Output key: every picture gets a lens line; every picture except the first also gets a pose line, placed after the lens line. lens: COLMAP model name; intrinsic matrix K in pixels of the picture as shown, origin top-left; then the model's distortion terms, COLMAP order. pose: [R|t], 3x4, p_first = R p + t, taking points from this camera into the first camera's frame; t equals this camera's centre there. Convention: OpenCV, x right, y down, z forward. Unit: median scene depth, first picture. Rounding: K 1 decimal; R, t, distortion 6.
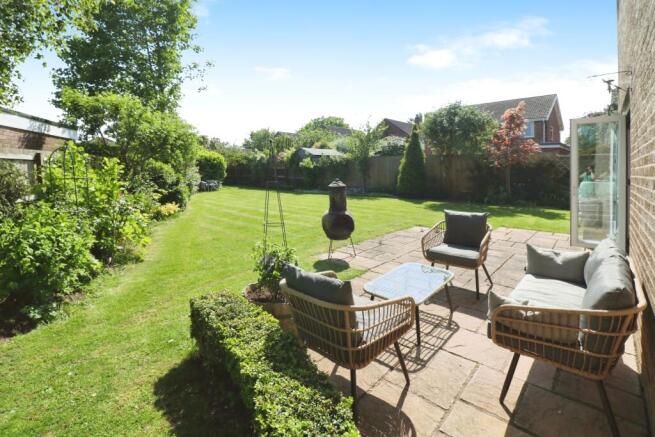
lens RADIAL K [[312.9, 0, 327.5], [0, 312.9, 218.5], [0, 0, 1]] dist [0.001308, 0.000073]
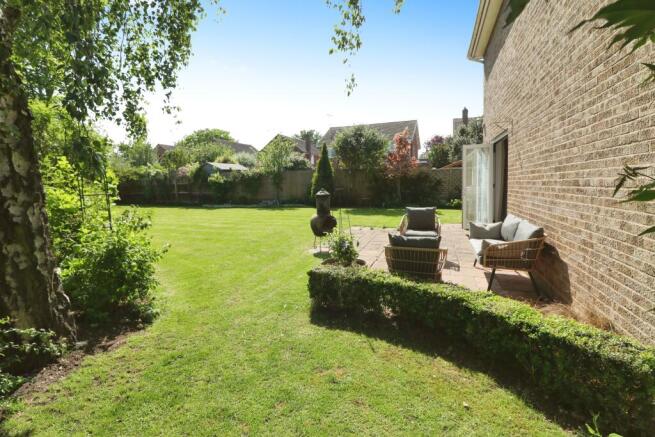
lens RADIAL K [[312.9, 0, 327.5], [0, 312.9, 218.5], [0, 0, 1]] dist [0.001308, 0.000073]
pose [[0.932483, -0.062526, 0.355761, -0.126455], [0.077705, 0.996568, -0.028521, 0.009755], [-0.352757, 0.054240, 0.934142, -0.058072]]
